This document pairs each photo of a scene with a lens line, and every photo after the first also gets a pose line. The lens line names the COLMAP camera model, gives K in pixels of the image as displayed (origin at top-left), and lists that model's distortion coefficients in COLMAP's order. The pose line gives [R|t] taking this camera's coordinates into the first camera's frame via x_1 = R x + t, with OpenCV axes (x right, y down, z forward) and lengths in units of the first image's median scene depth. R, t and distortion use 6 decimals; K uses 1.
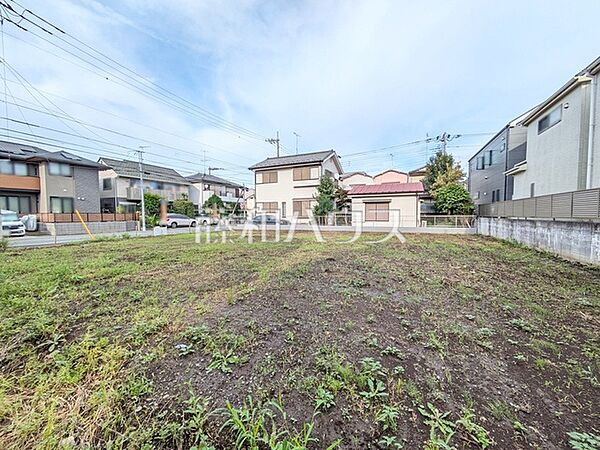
lens RADIAL K [[235.2, 0, 301.8], [0, 235.2, 226.1], [0, 0, 1]] dist [-0.007529, 0.001206]
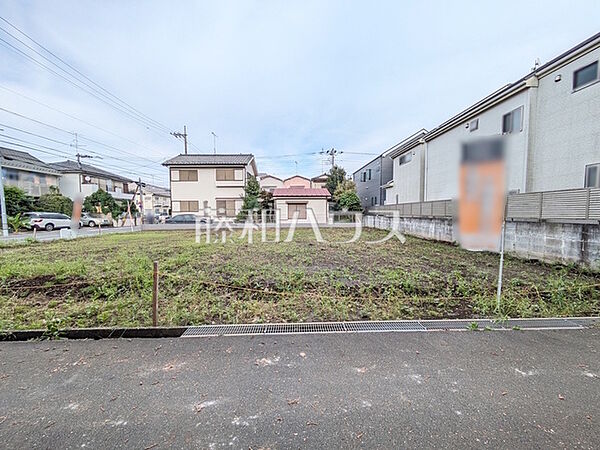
lens RADIAL K [[235.2, 0, 301.4], [0, 235.2, 225.9], [0, 0, 1]] dist [-0.007529, 0.001206]
pose [[0.893866, -0.025336, 0.447618, -0.164915], [0.022477, 0.999679, 0.011697, 0.001497], [-0.447771, -0.000394, 0.894148, -0.081756]]
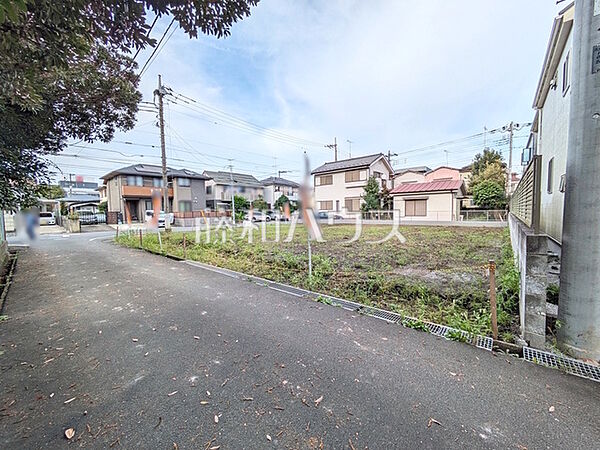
lens RADIAL K [[235.2, 0, 302.6], [0, 235.2, 225.8], [0, 0, 1]] dist [-0.007529, 0.001206]
pose [[0.962441, 0.005711, -0.271431, 0.078860], [-0.001078, 0.999851, 0.017216, 0.006237], [0.271489, -0.016277, 0.962304, -0.202782]]
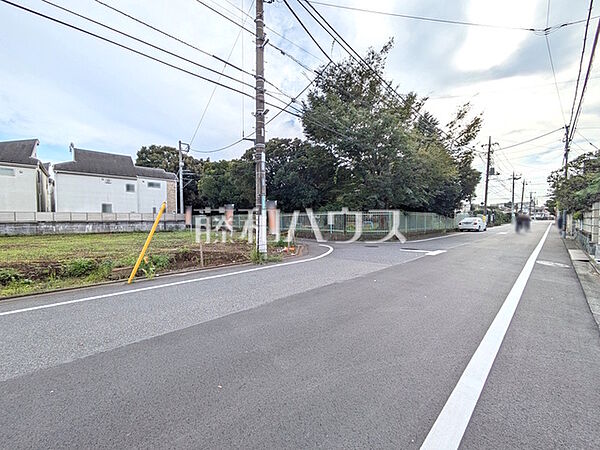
lens RADIAL K [[235.2, 0, 300.9], [0, 235.2, 228.5], [0, 0, 1]] dist [-0.007529, 0.001206]
pose [[-0.931776, -0.008917, 0.362925, -0.769741], [0.023765, 0.996056, 0.085486, -0.034047], [-0.362256, 0.088279, -0.927889, 0.755090]]
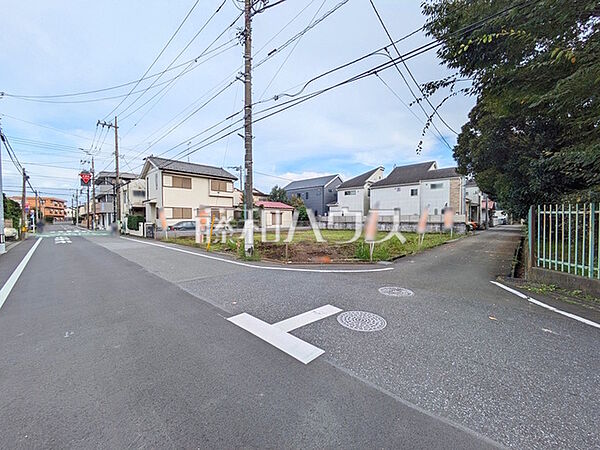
lens RADIAL K [[235.2, 0, 300.1], [0, 235.2, 221.8], [0, 0, 1]] dist [-0.007529, 0.001206]
pose [[0.310991, -0.006170, 0.950393, -0.946911], [0.045295, 0.998939, -0.008336, -0.015013], [-0.949333, 0.045641, 0.310941, 0.253940]]
